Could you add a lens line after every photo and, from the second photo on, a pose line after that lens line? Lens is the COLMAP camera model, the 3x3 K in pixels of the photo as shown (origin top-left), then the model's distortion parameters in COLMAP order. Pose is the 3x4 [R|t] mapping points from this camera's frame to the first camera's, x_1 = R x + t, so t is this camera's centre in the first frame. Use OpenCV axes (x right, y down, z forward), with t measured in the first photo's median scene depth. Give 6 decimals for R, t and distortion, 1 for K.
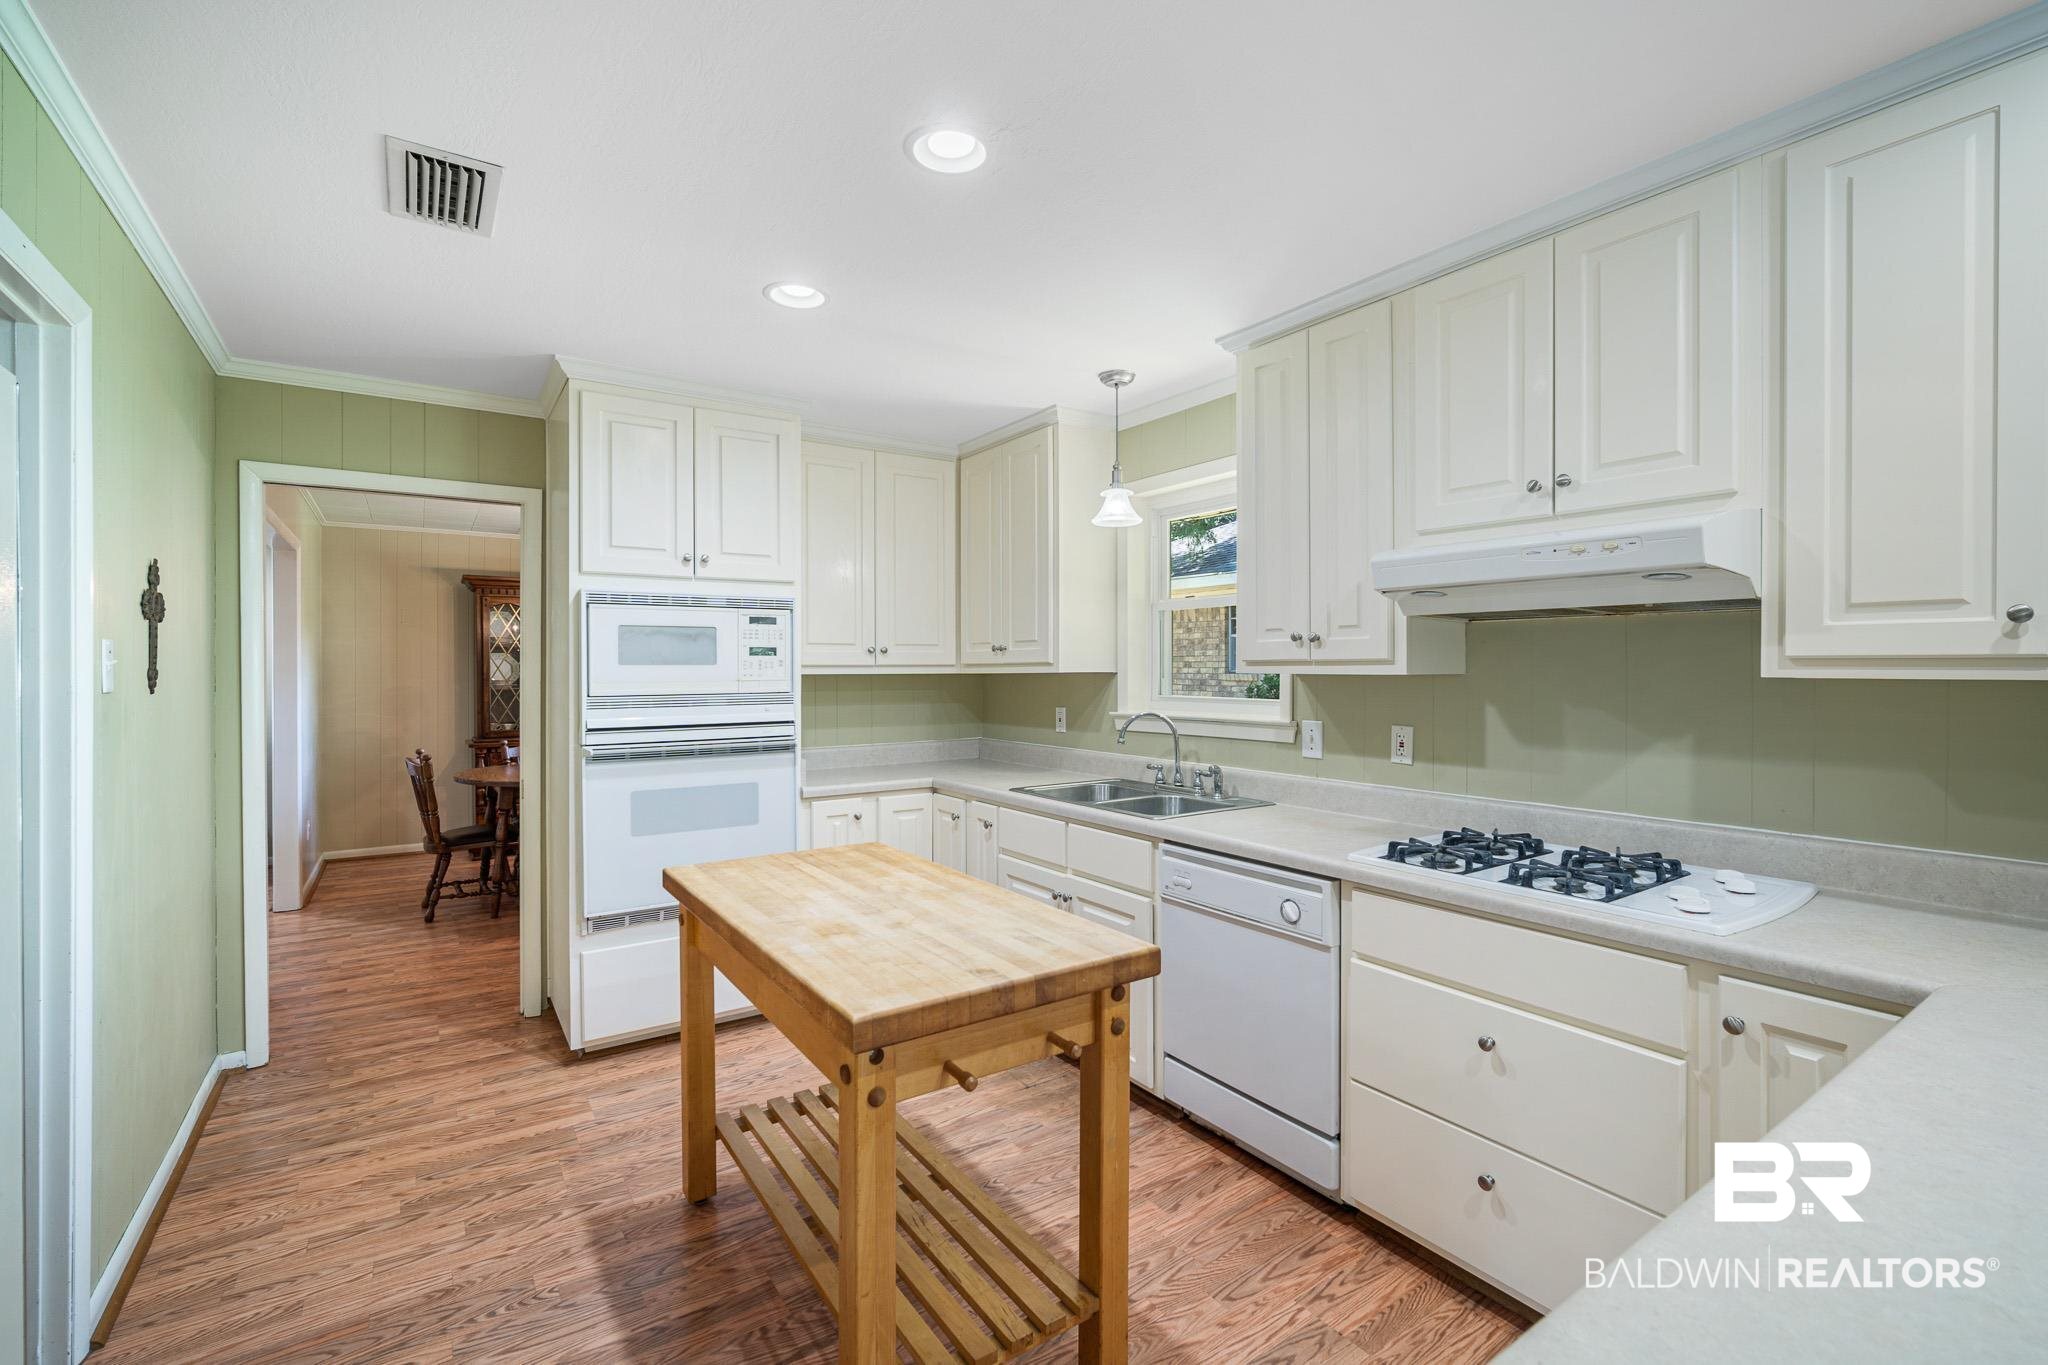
lens RADIAL K [[902.8, 0, 1028.4], [0, 902.8, 667.6], [0, 0, 1]] dist [-0.003325, -0.000189]
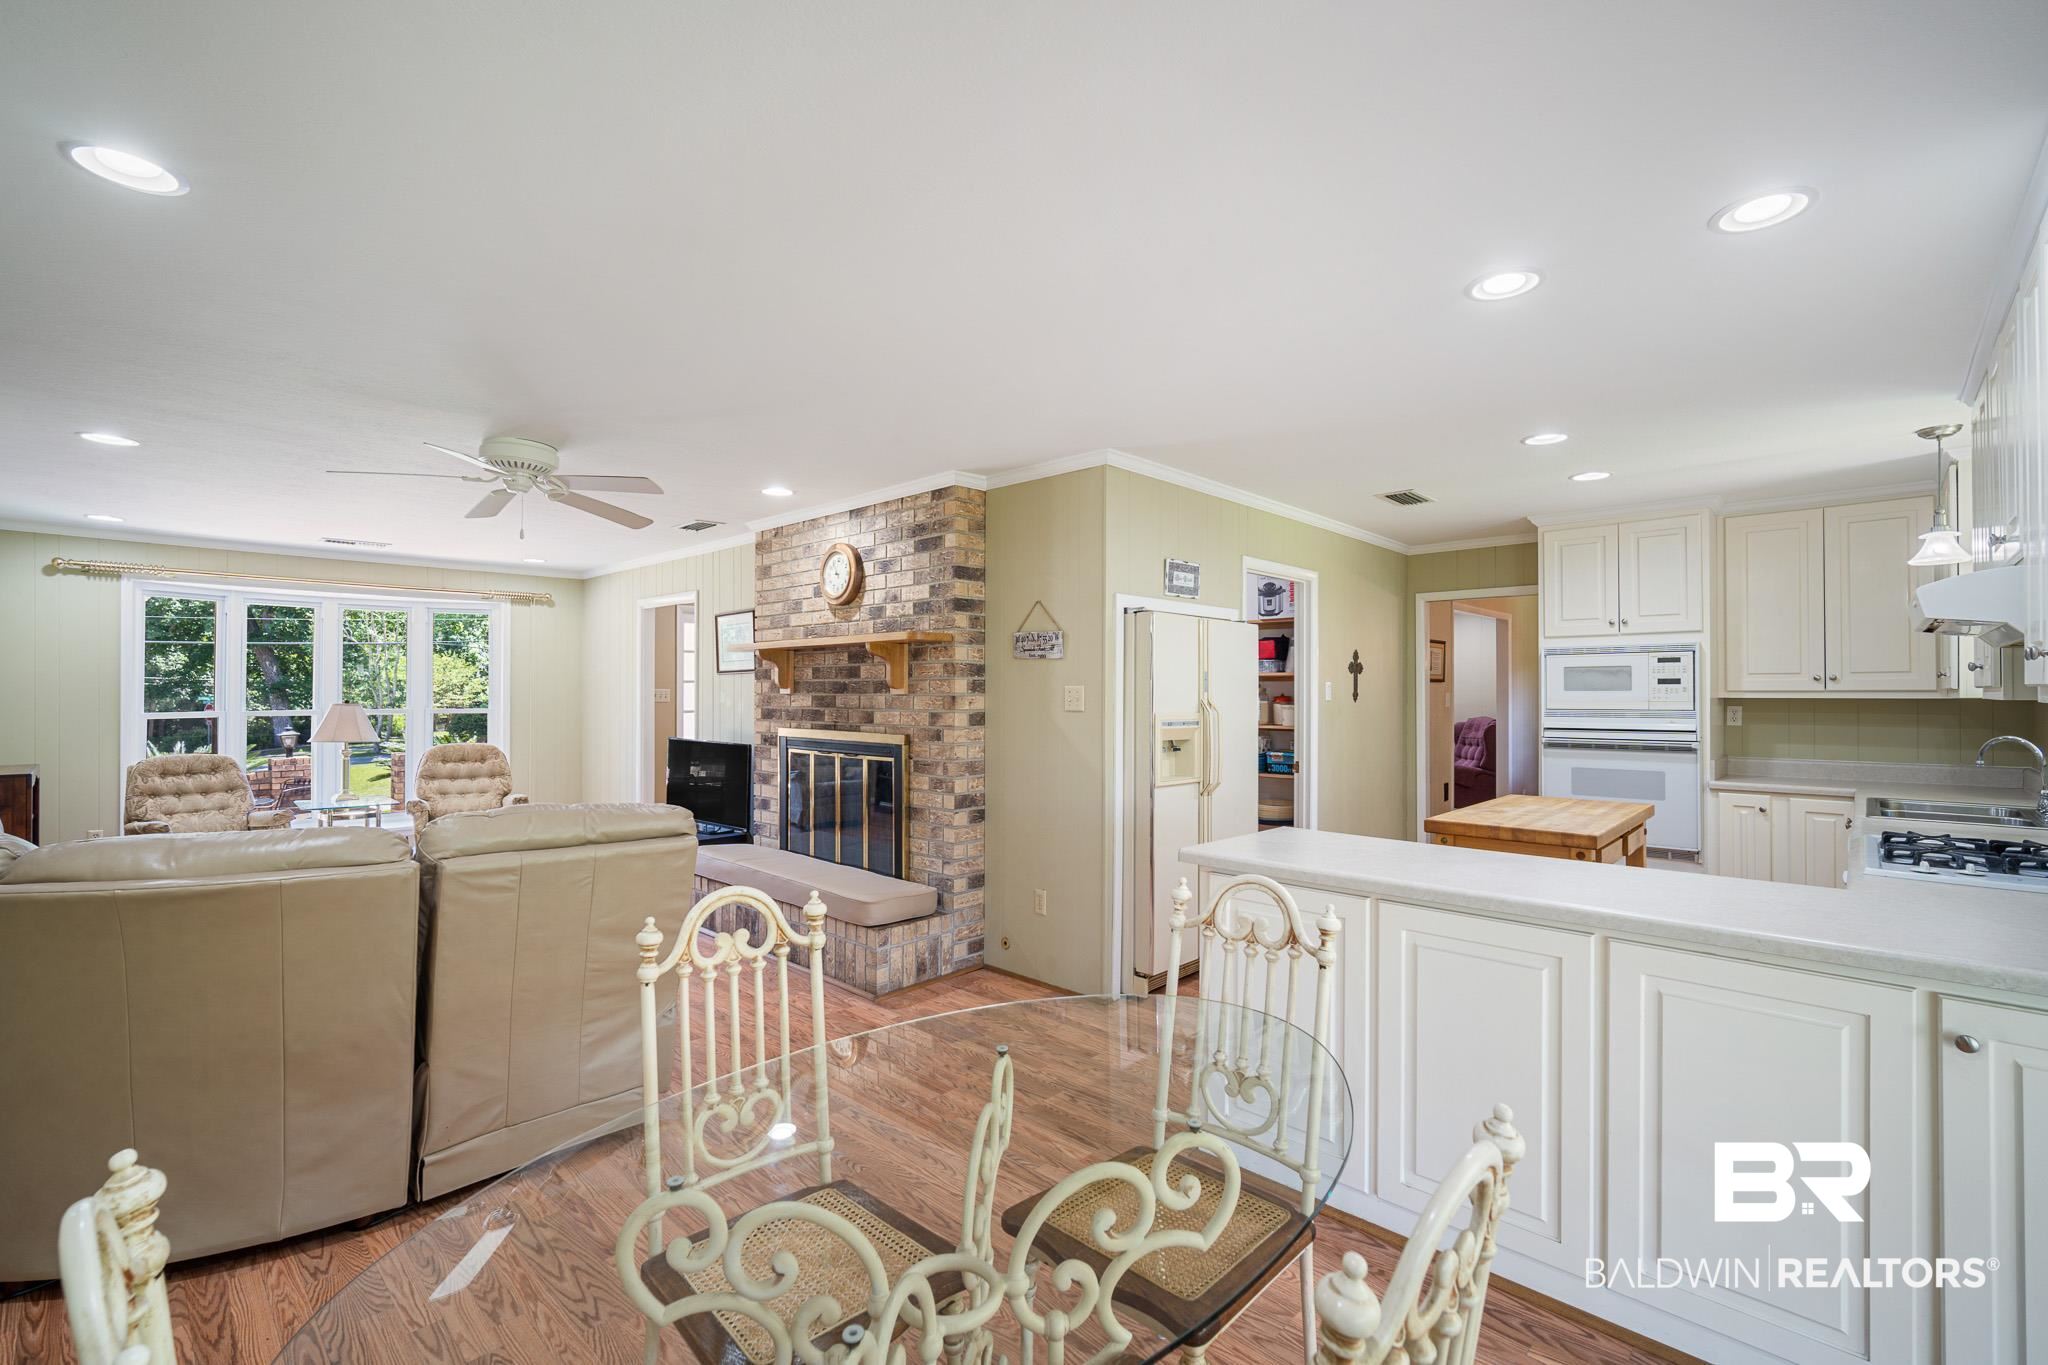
lens RADIAL K [[891.2, 0, 1018.3], [0, 891.2, 690.2], [0, 0, 1]] dist [-0.001101, -0.000019]
pose [[0.208183, -0.001101, -0.978089, 0.949725], [-0.001812, 0.999997, -0.001512, 0.000041], [0.978088, 0.002086, 0.208180, -0.335484]]
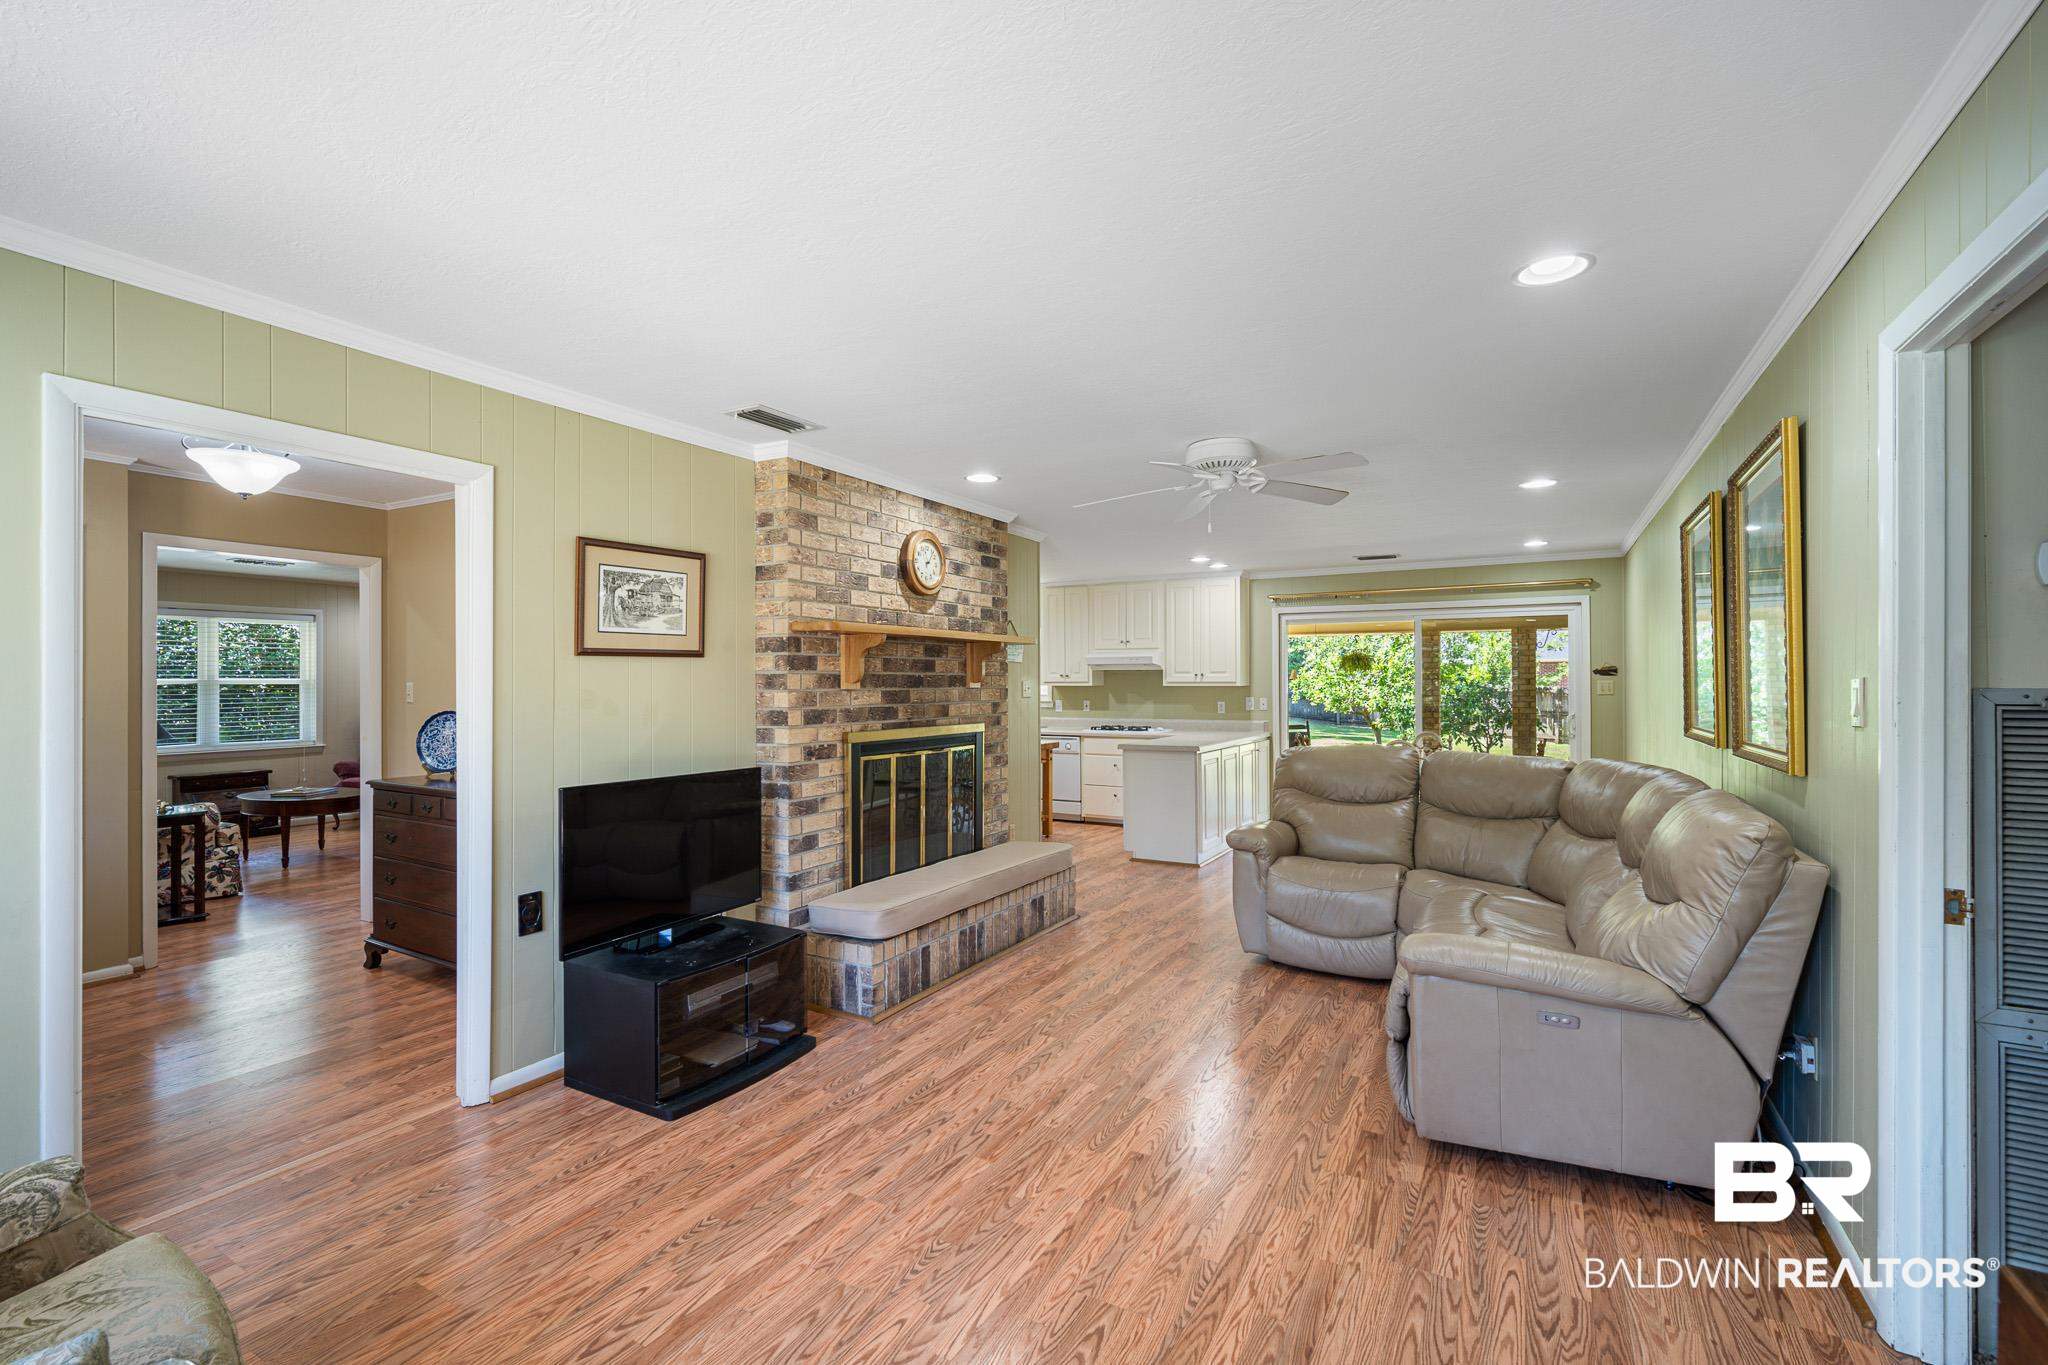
lens RADIAL K [[894.6, 0, 1029.1], [0, 894.6, 681.9], [0, 0, 1]] dist [-0.001259, -0.000059]
pose [[0.895081, -0.002457, 0.445897, -1.147183], [0.003679, 0.999991, -0.001876, -0.002364], [-0.445889, 0.003320, 0.895082, -1.730094]]
